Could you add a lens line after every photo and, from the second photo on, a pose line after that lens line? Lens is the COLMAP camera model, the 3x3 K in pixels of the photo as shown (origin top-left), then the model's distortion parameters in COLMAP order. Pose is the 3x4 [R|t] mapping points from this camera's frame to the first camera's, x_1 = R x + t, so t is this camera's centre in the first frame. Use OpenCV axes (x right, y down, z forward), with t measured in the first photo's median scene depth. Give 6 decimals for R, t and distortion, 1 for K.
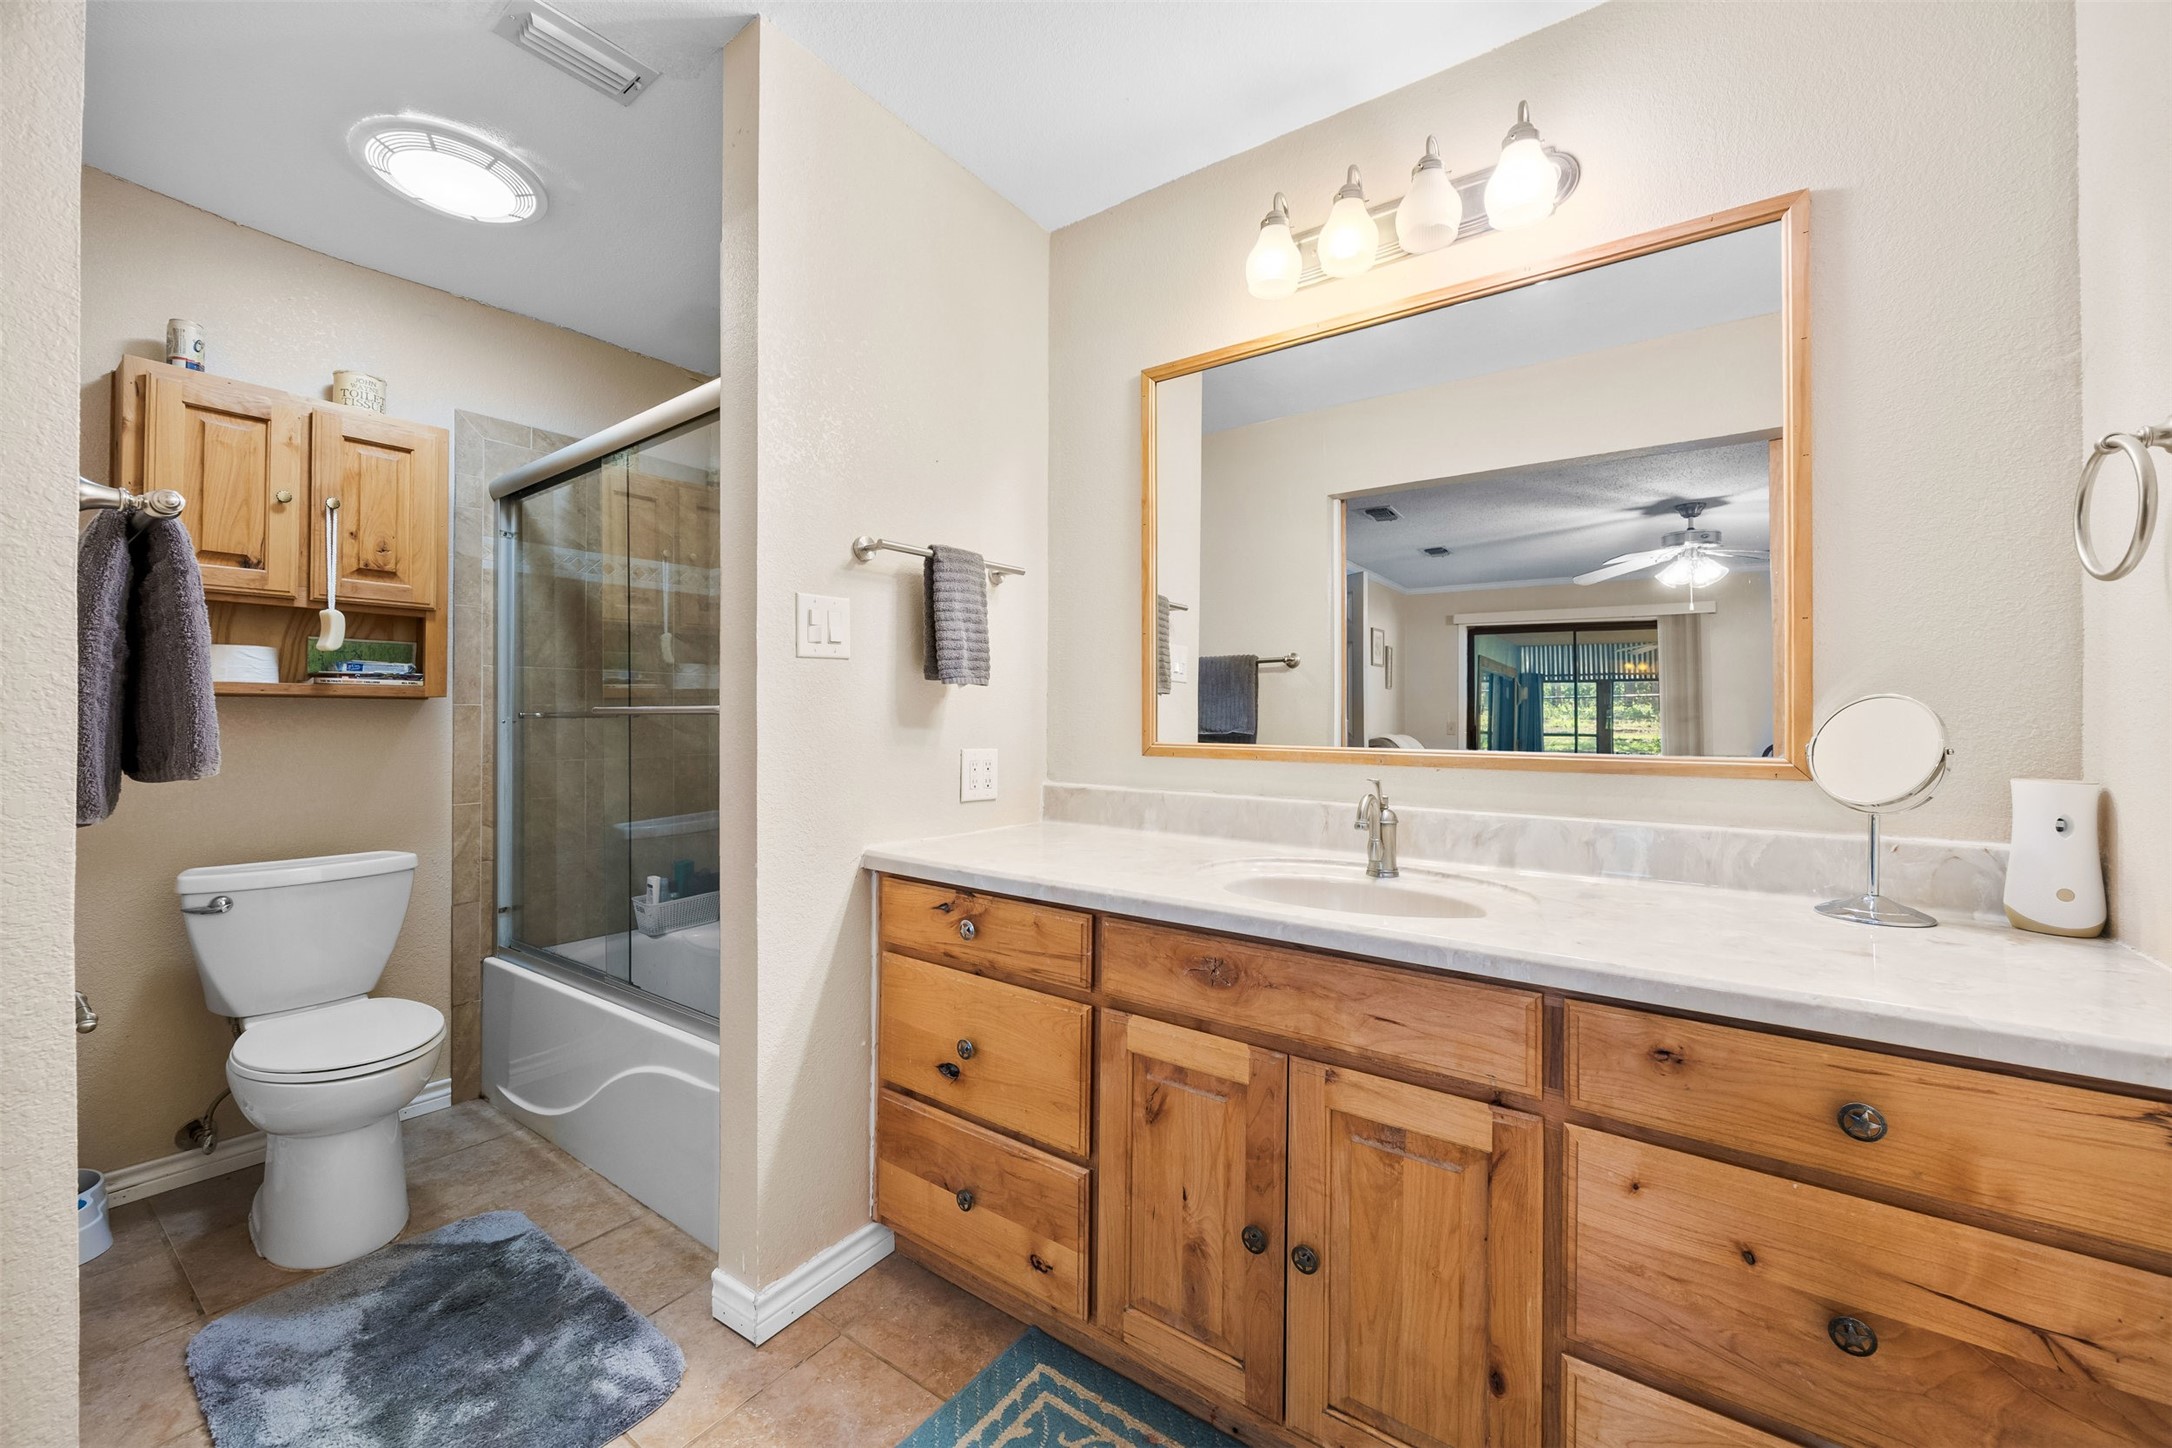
lens RADIAL K [[847.3, 0, 1081.2], [0, 847.3, 714.2], [0, 0, 1]] dist [-0.002109, -0.000079]
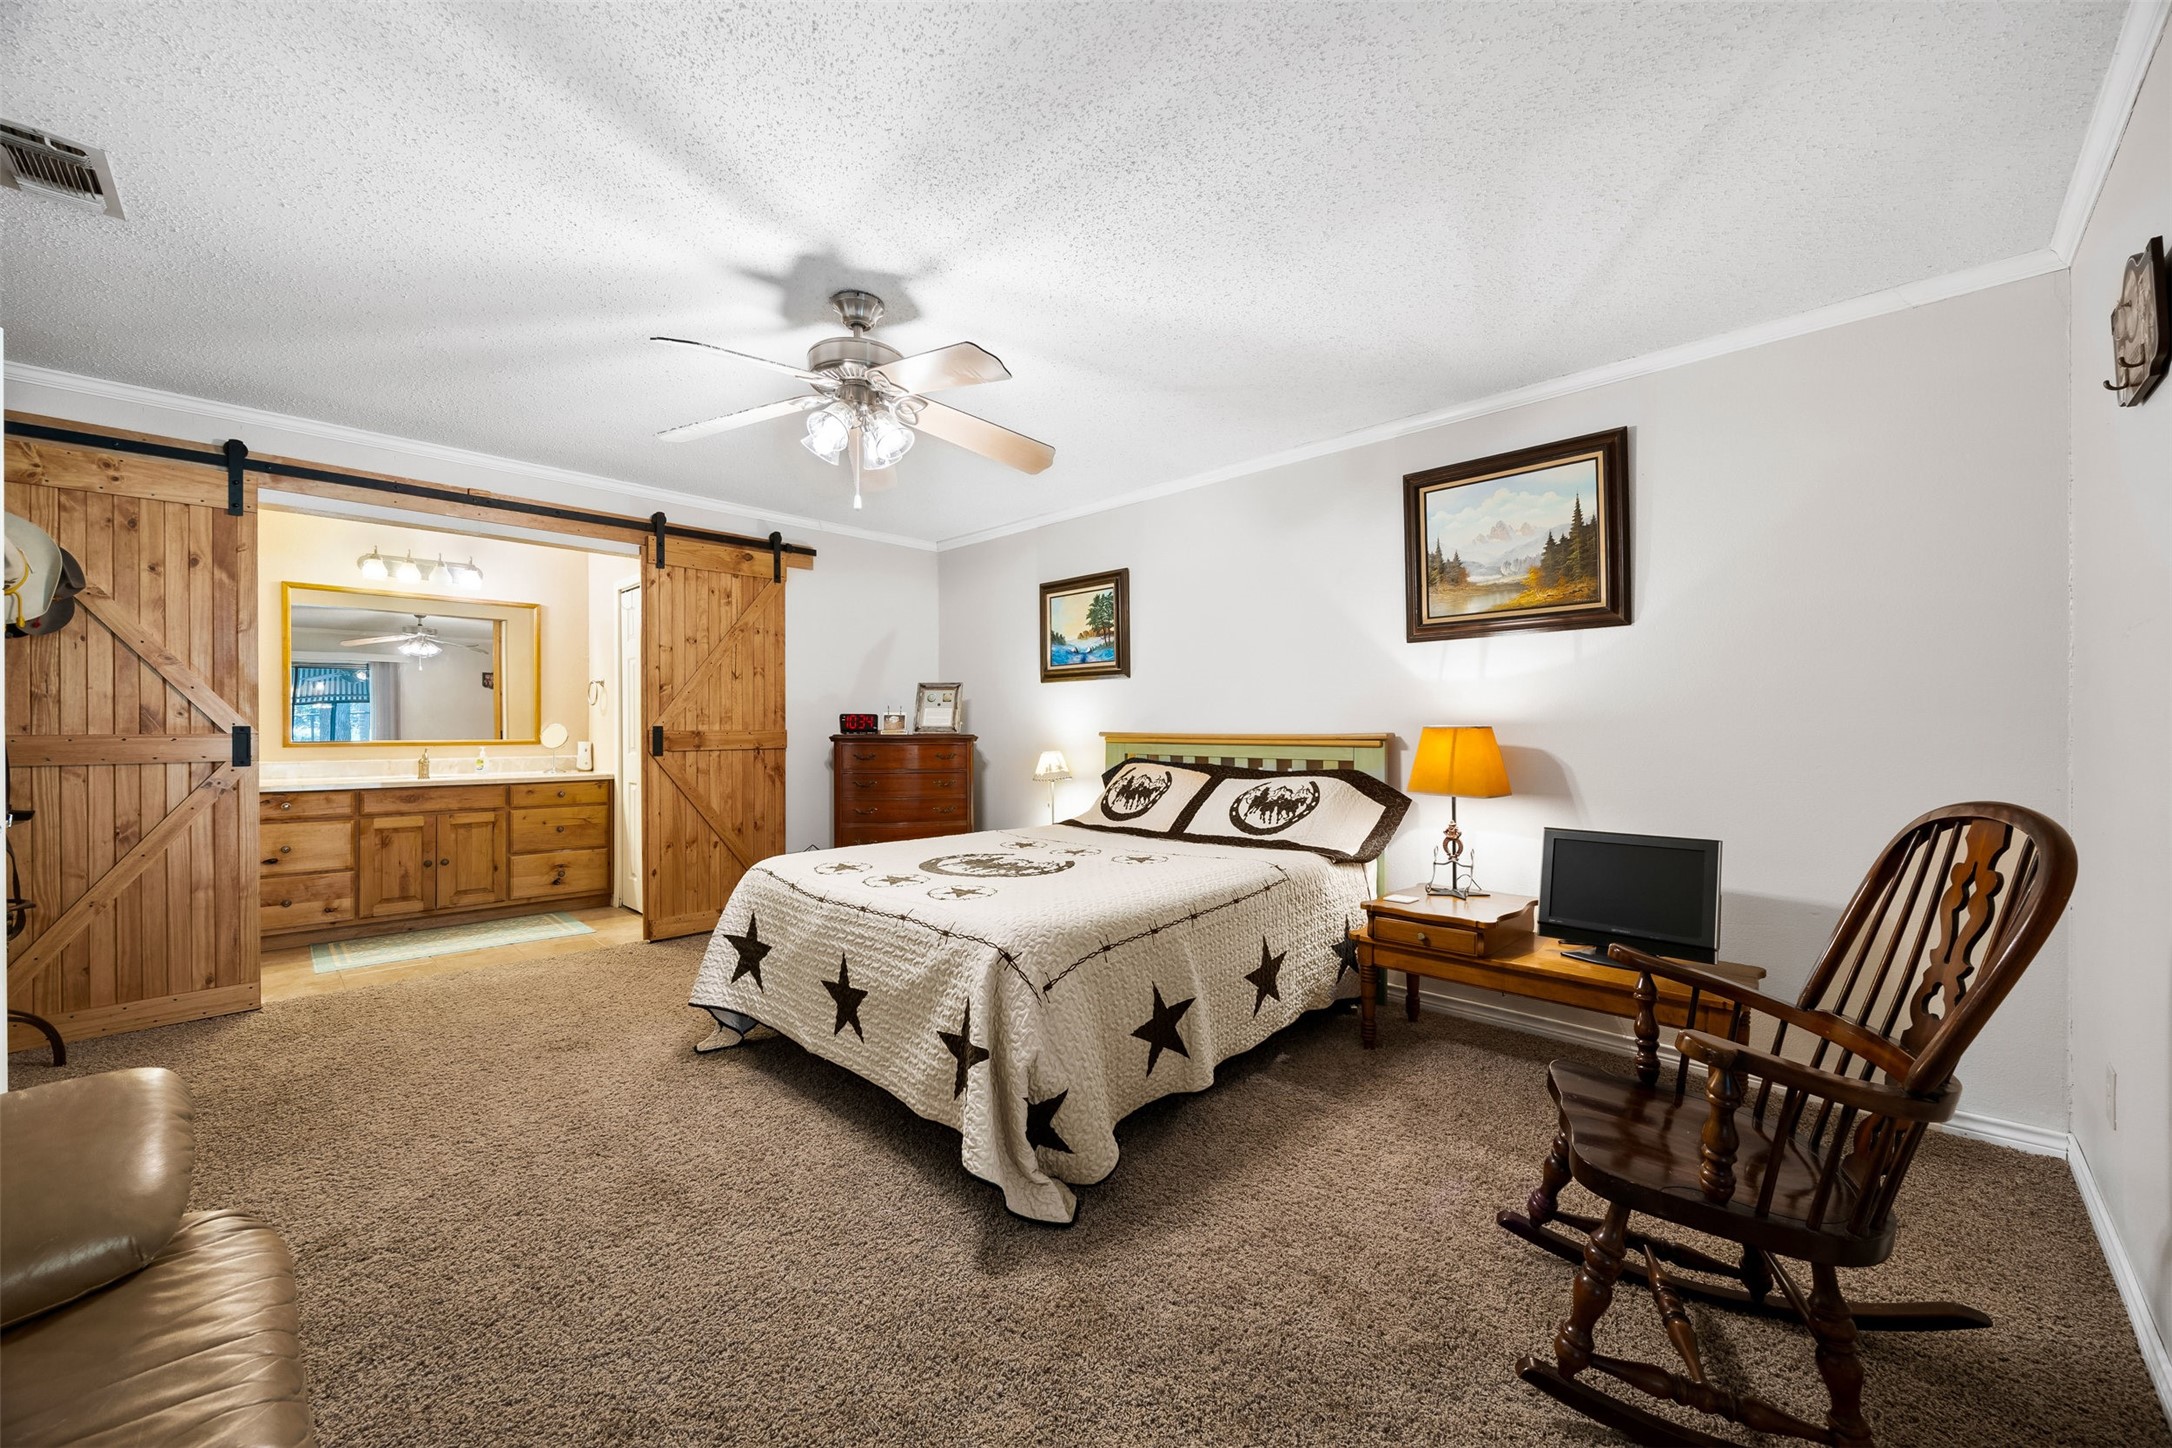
lens RADIAL K [[847.3, 0, 1095.7], [0, 847.3, 724.3], [0, 0, 1]] dist [-0.002109, -0.000079]
pose [[0.157885, 0.004191, 0.987449, -3.123730], [0.004360, 0.999978, -0.004942, 0.014943], [-0.987448, 0.005086, 0.157864, -2.619486]]
